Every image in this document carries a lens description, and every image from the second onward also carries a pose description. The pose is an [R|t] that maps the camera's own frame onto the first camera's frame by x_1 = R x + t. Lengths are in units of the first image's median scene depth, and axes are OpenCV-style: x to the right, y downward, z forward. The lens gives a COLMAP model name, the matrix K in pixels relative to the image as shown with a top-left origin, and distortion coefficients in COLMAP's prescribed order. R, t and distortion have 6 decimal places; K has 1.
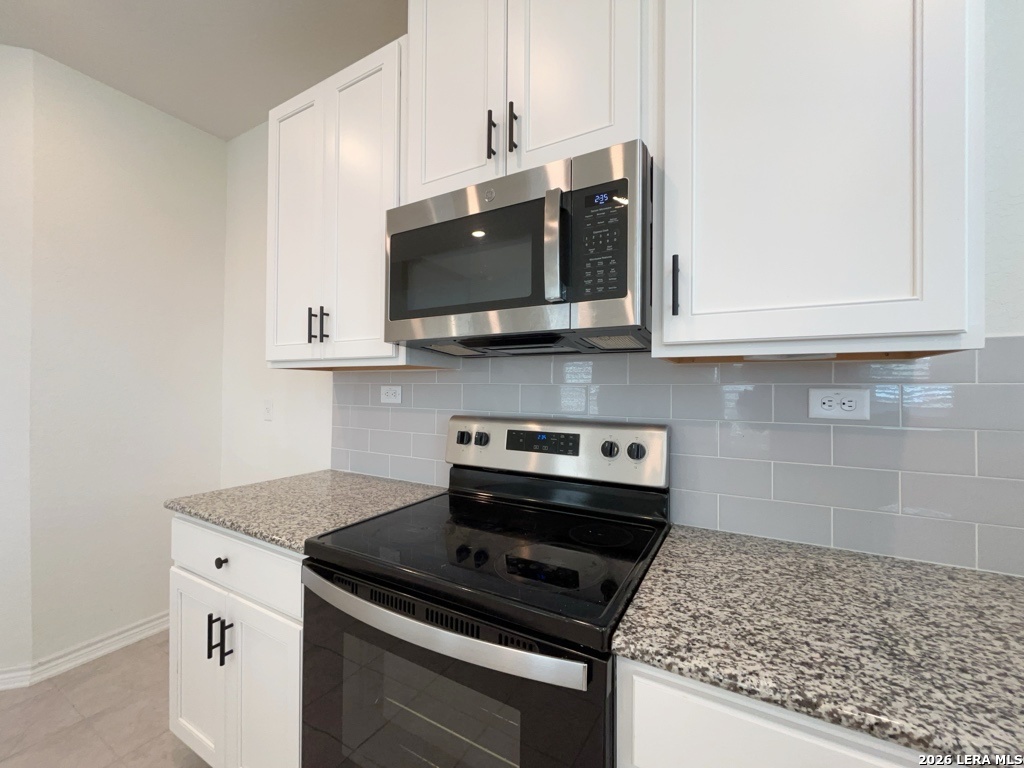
lens RADIAL K [[412.6, 0, 512.4], [0, 412.6, 384.1], [0, 0, 1]] dist [-0.002806, -0.000950]
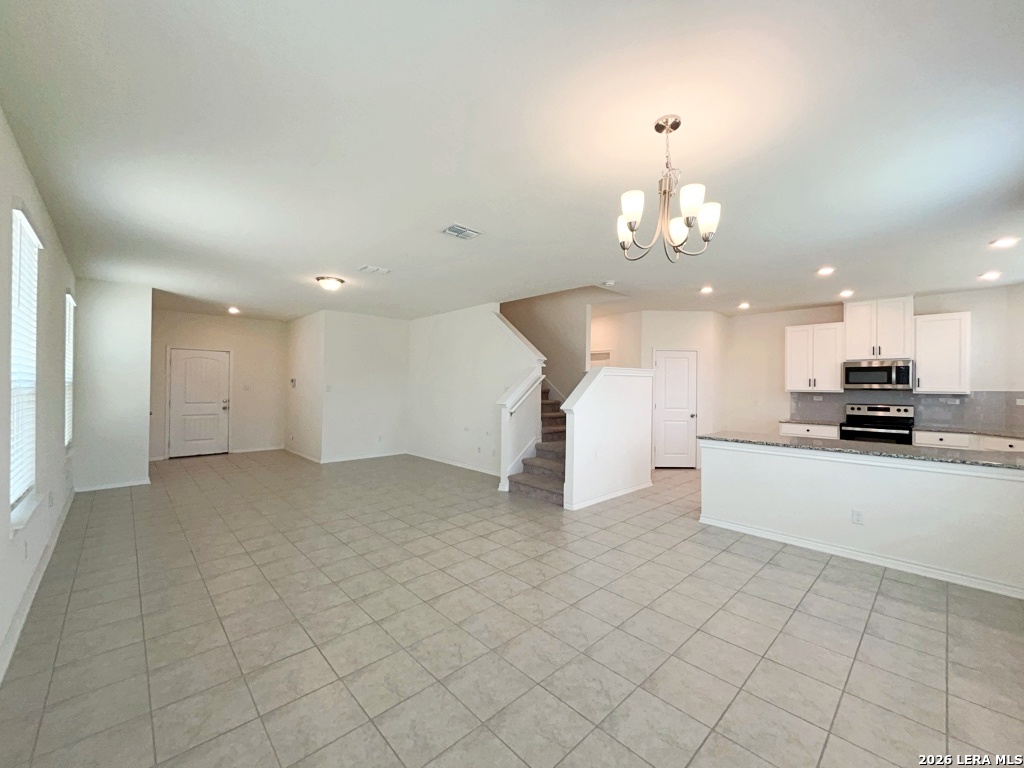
lens RADIAL K [[412.6, 0, 514.5], [0, 412.6, 384.0], [0, 0, 1]] dist [-0.002806, -0.000950]
pose [[0.961649, -0.001645, -0.274280, -2.956347], [0.003743, 0.999968, 0.007127, -0.219973], [0.274259, -0.007880, 0.961624, -5.213929]]
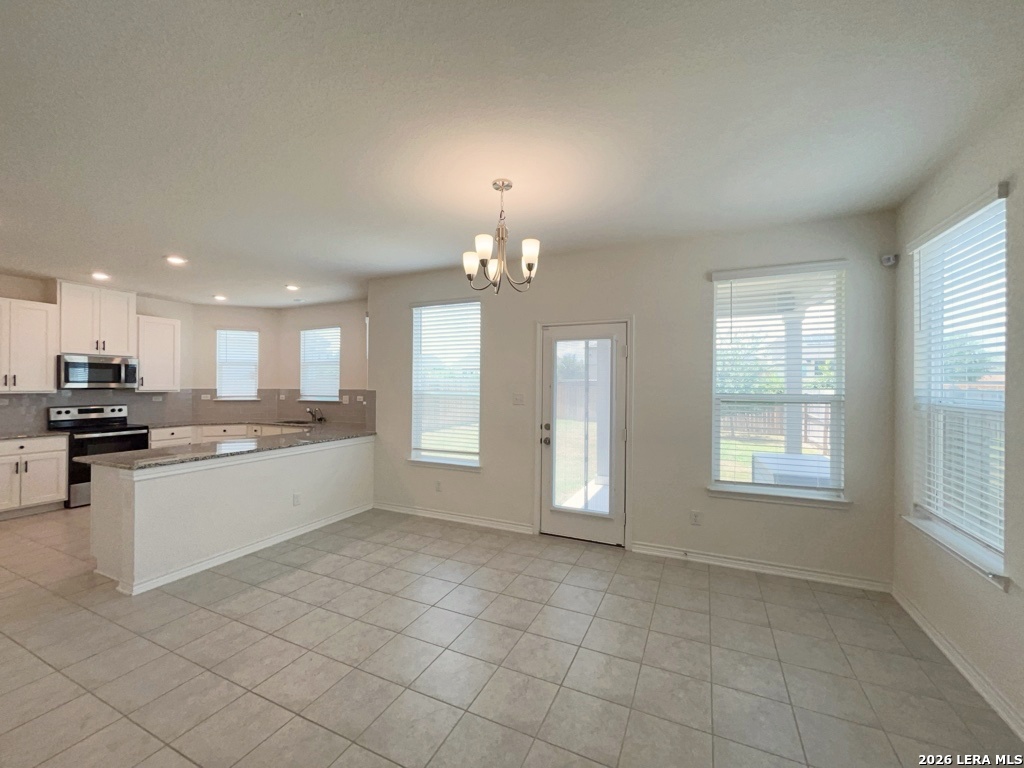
lens RADIAL K [[412.6, 0, 515.2], [0, 412.6, 384.5], [0, 0, 1]] dist [-0.002806, -0.000950]
pose [[-0.099348, -0.005615, 0.995037, -5.030568], [-0.019829, 0.999797, 0.003662, -0.254679], [-0.994855, -0.019367, -0.099439, -3.189915]]
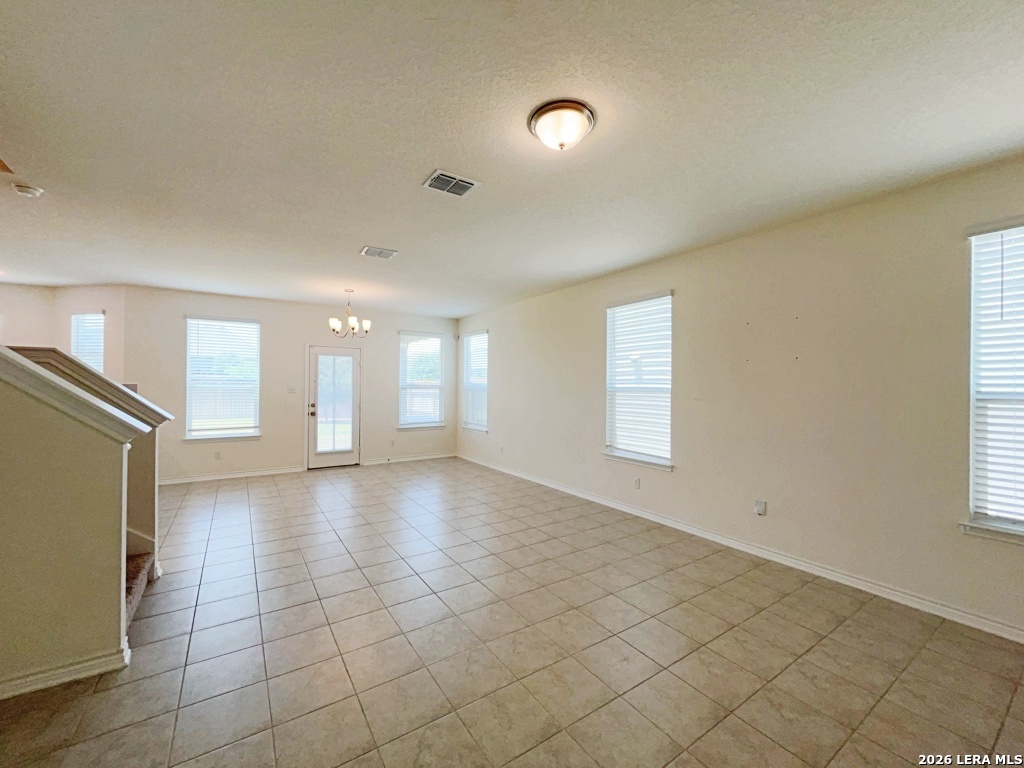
lens RADIAL K [[412.6, 0, 480.8], [0, 412.6, 386.9], [0, 0, 1]] dist [-0.002806, -0.000950]
pose [[-0.862498, -0.011462, 0.505931, -6.647667], [-0.018112, 0.999802, -0.008227, -0.146468], [-0.505737, -0.016259, -0.862535, 0.063678]]
